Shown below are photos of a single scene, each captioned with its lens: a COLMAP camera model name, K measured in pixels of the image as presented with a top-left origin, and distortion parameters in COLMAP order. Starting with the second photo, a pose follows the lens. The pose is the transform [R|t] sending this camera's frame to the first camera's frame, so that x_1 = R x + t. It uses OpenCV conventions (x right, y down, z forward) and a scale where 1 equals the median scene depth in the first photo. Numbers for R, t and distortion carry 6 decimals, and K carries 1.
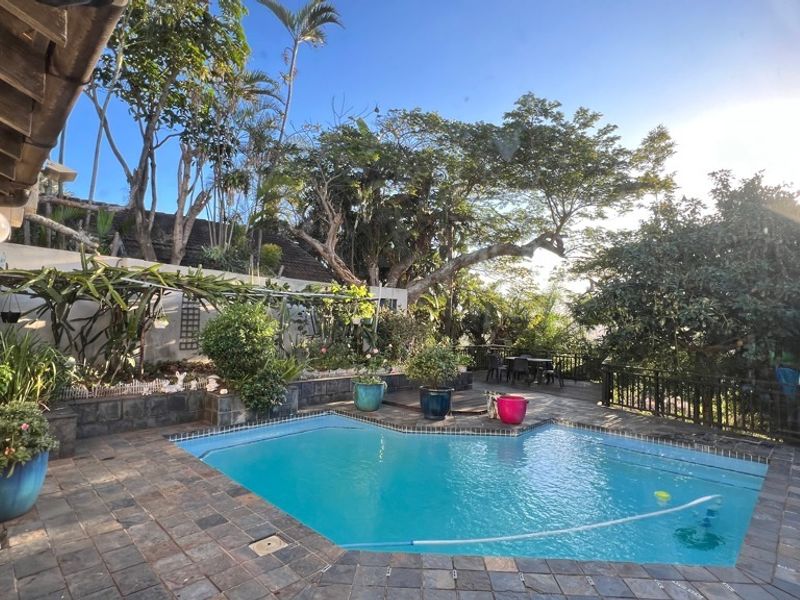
lens RADIAL K [[321.3, 0, 399.8], [0, 321.3, 336.0], [0, 0, 1]] dist [0.000533, -0.000051]
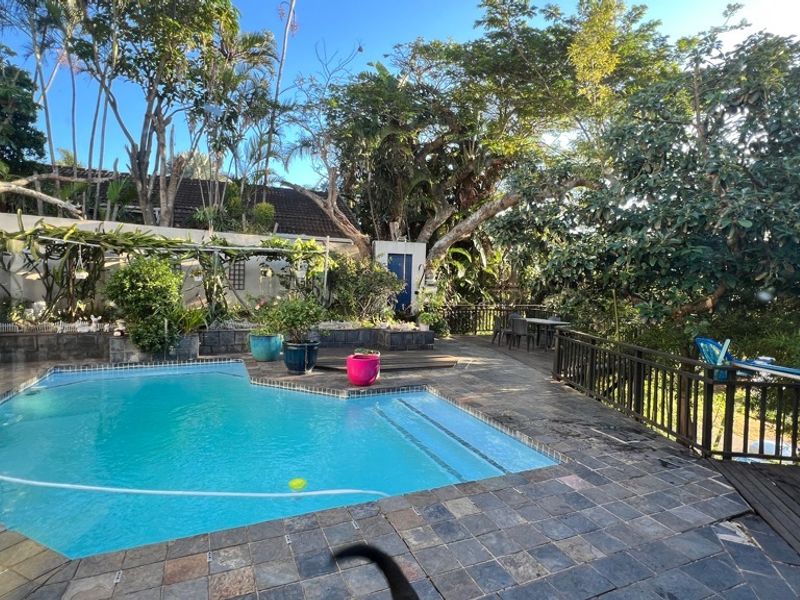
lens RADIAL K [[325.0, 0, 397.9], [0, 325.0, 314.2], [0, 0, 1]] dist [0.001615, 0.000229]
pose [[0.957594, 0.031250, -0.286420, 0.448440], [-0.013860, 0.997946, 0.062545, 0.009846], [0.287787, -0.055923, 0.956060, 0.107795]]
